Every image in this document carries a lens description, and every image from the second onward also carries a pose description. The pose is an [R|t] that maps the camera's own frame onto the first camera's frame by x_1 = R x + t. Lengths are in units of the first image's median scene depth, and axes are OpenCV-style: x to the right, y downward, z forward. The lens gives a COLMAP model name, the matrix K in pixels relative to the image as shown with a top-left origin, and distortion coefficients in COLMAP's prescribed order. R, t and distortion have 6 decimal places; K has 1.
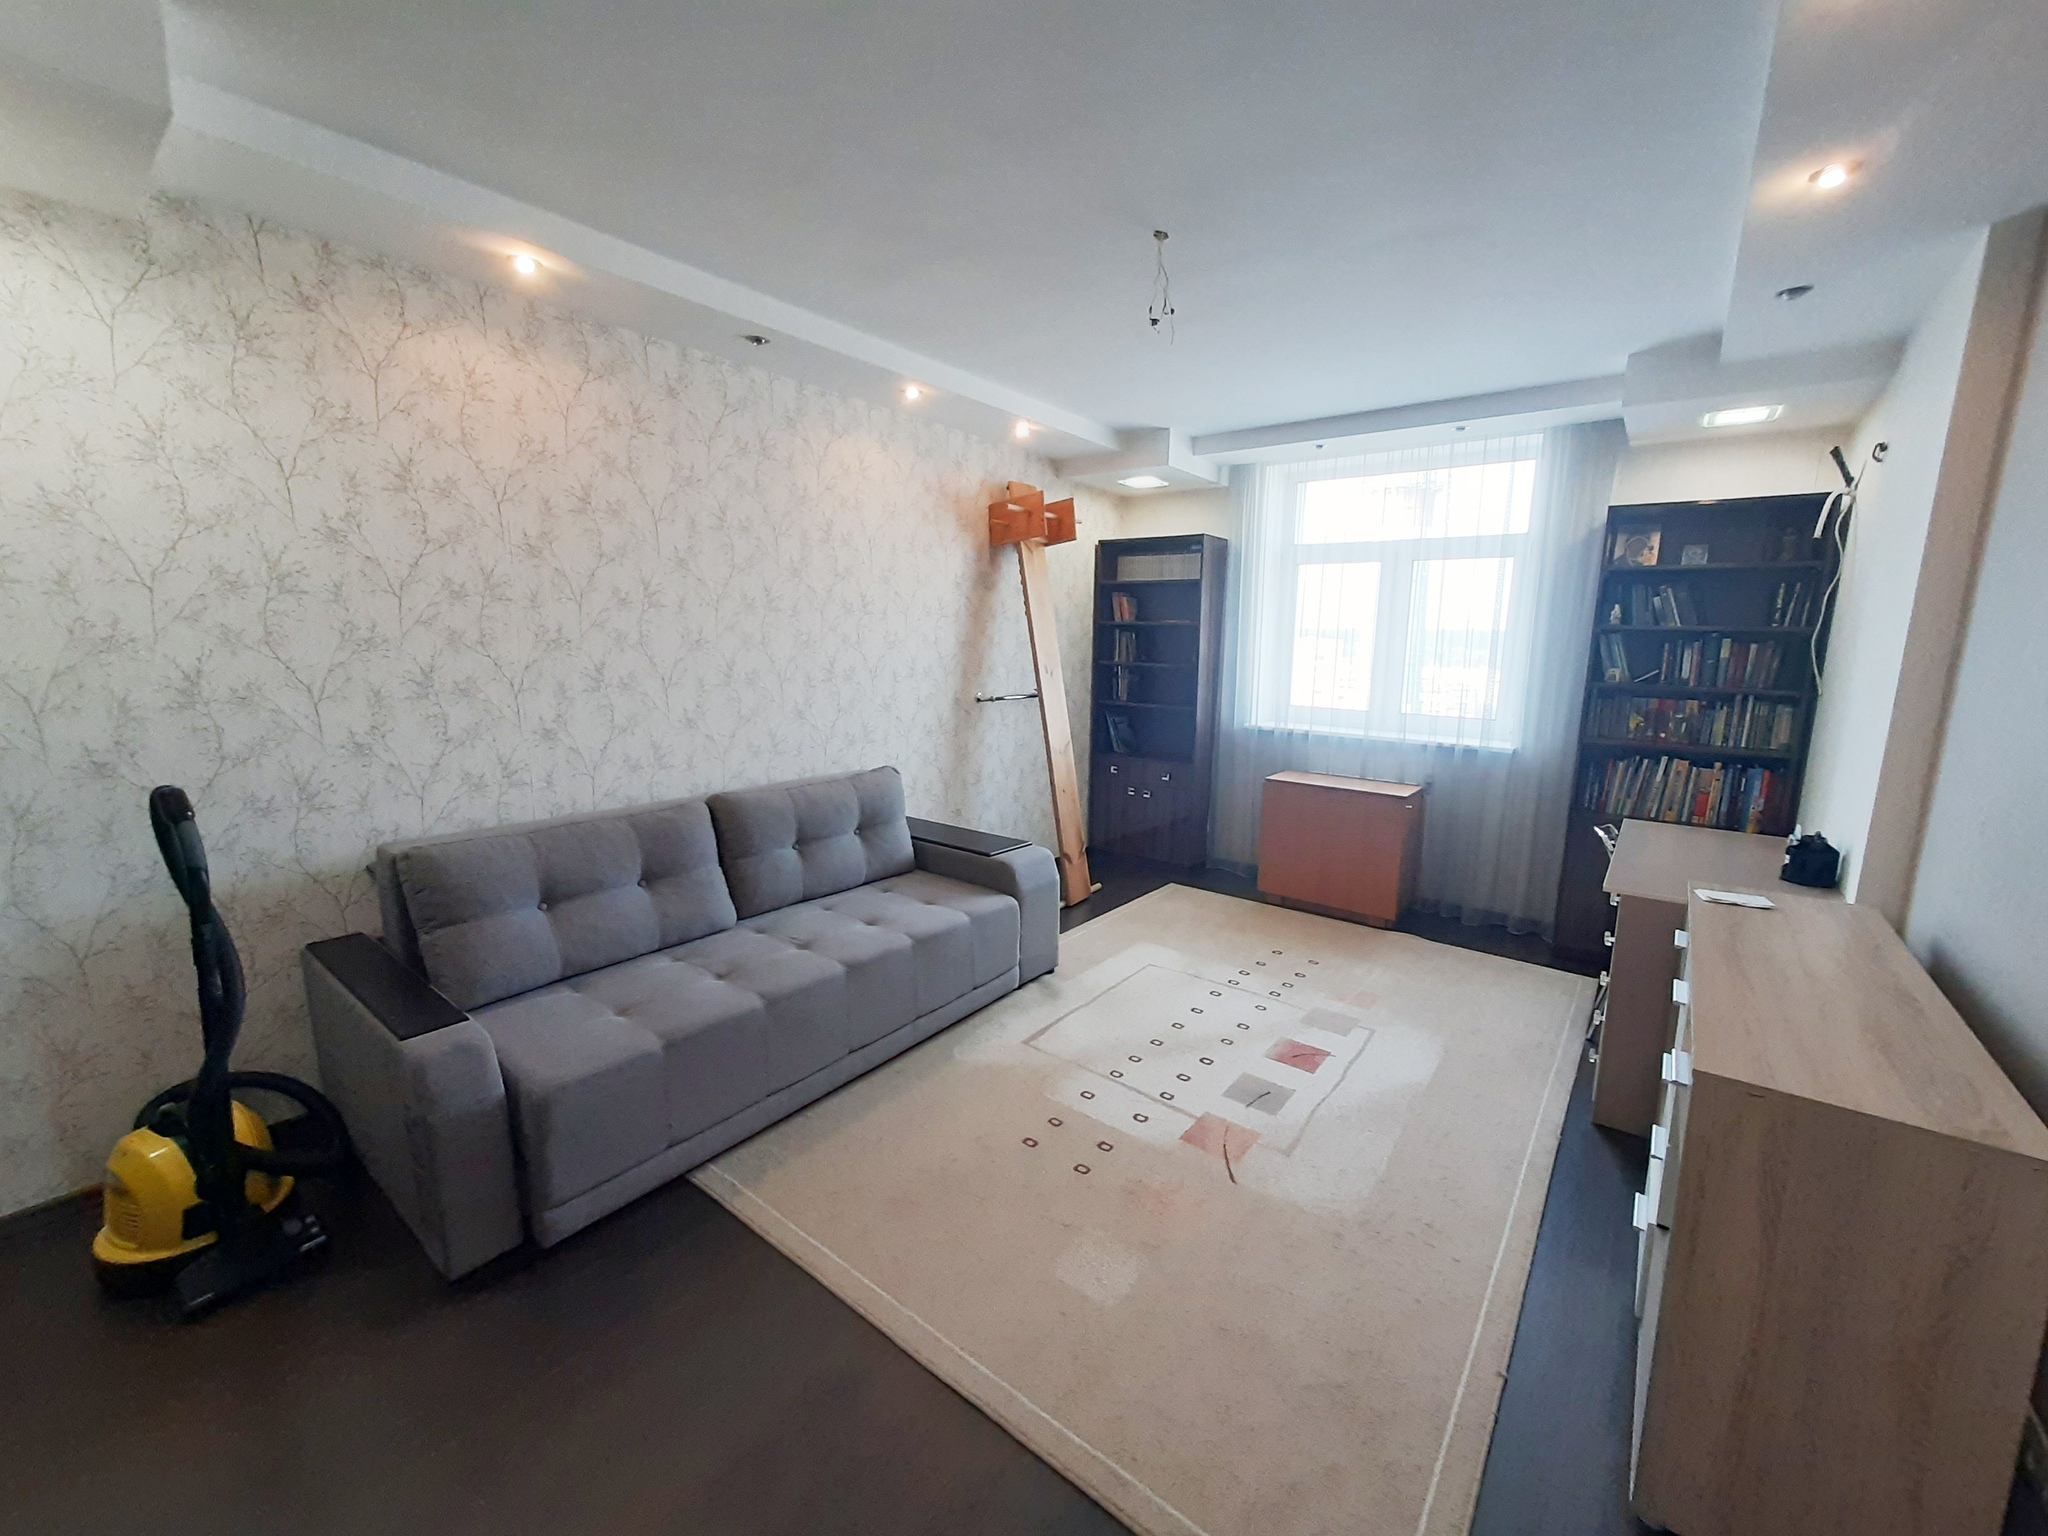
lens RADIAL K [[811.5, 0, 1060.3], [0, 811.5, 764.5], [0, 0, 1]] dist [0.004644, 0.000149]
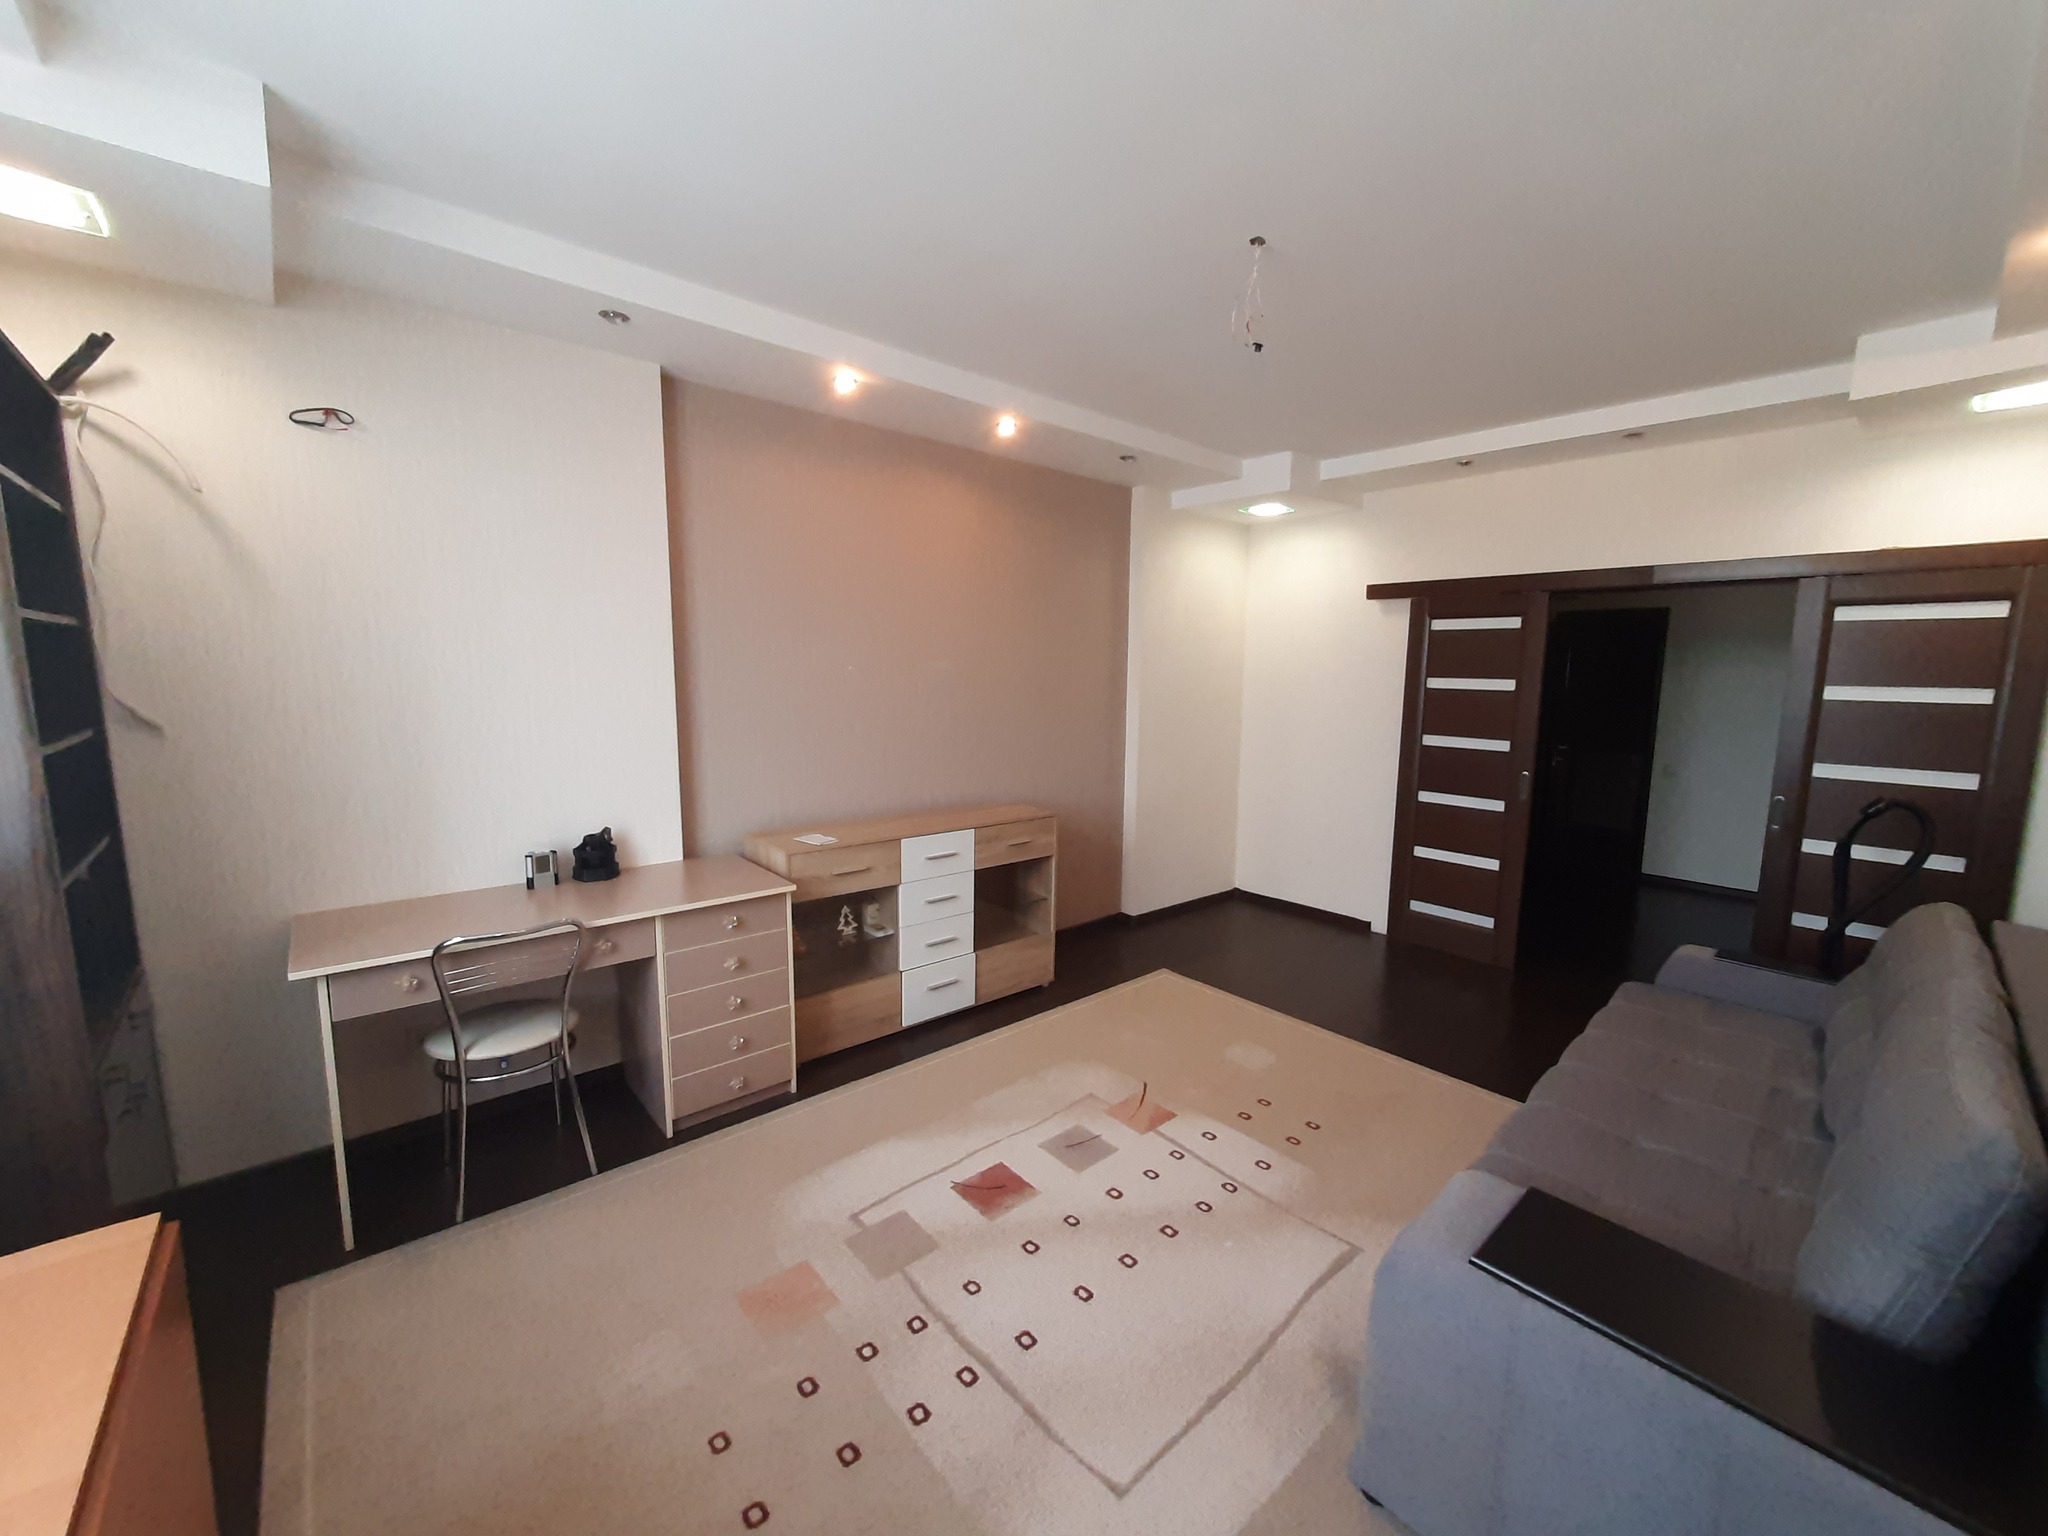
lens RADIAL K [[805.2, 0, 1066.8], [0, 805.2, 770.8], [0, 0, 1]] dist [-0.016046, 0.000110]
pose [[-0.984411, -0.055398, 0.166929, 0.093086], [-0.006154, 0.959368, 0.282090, -0.208218], [-0.175773, 0.276665, -0.944754, 1.308146]]
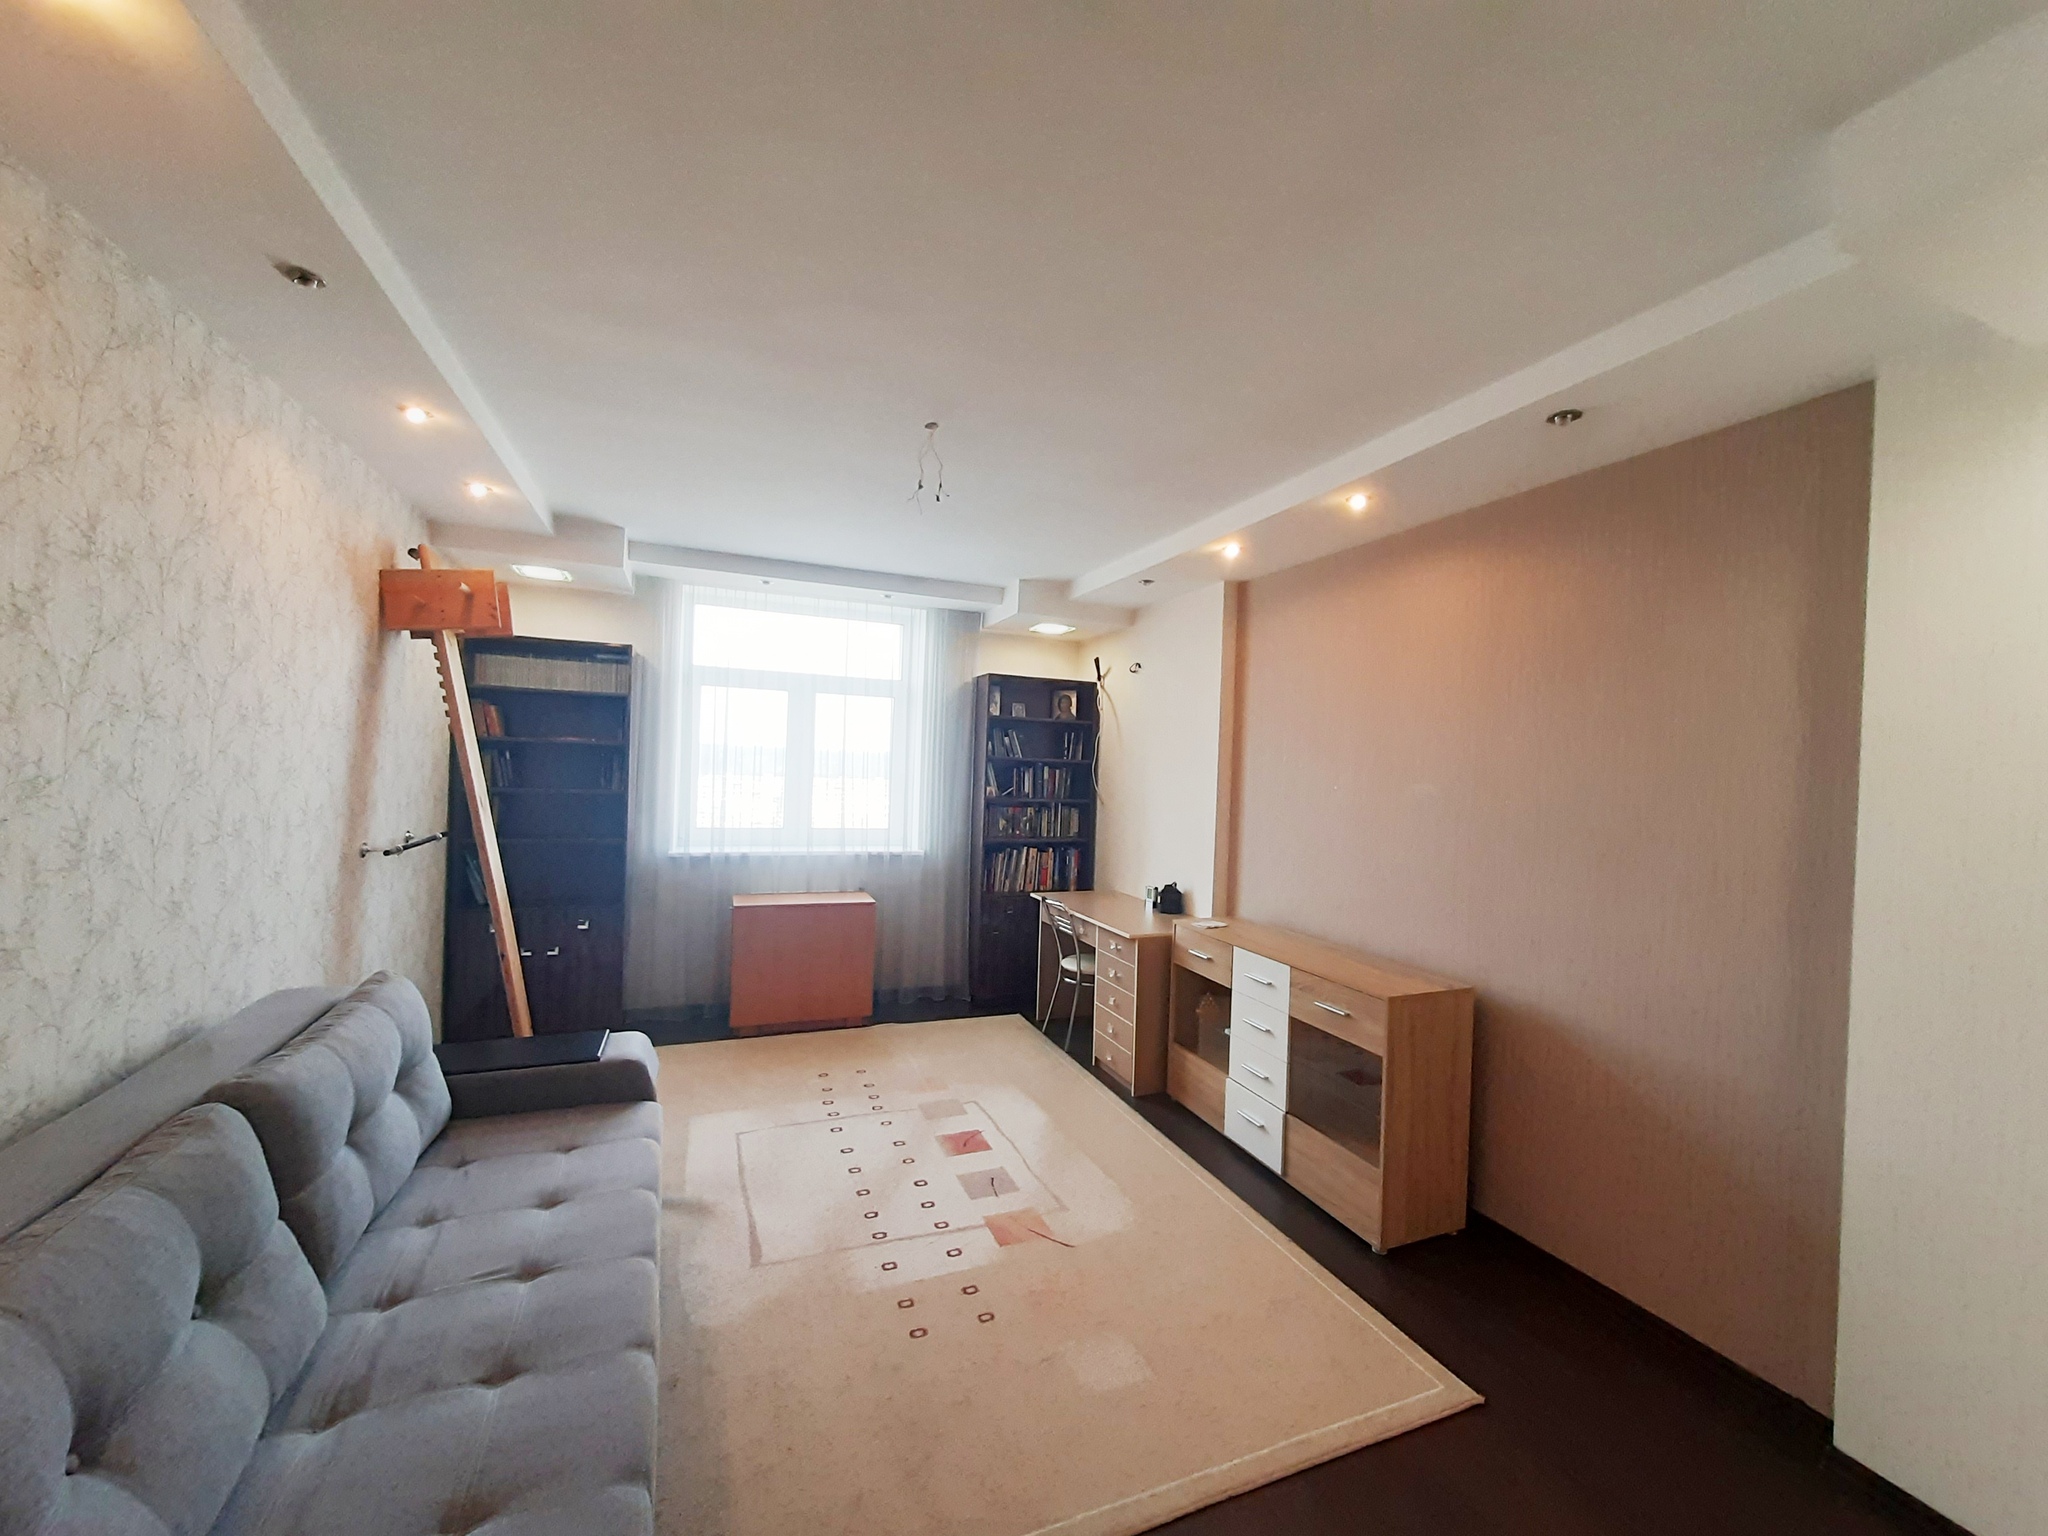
lens RADIAL K [[810.4, 0, 1049.2], [0, 810.4, 766.8], [0, 0, 1]] dist [-0.001454, -0.000104]
pose [[0.498327, -0.002304, 0.866986, -0.493670], [0.111193, 0.991908, -0.061276, -0.058256], [-0.859829, 0.126938, 0.494551, 0.232251]]
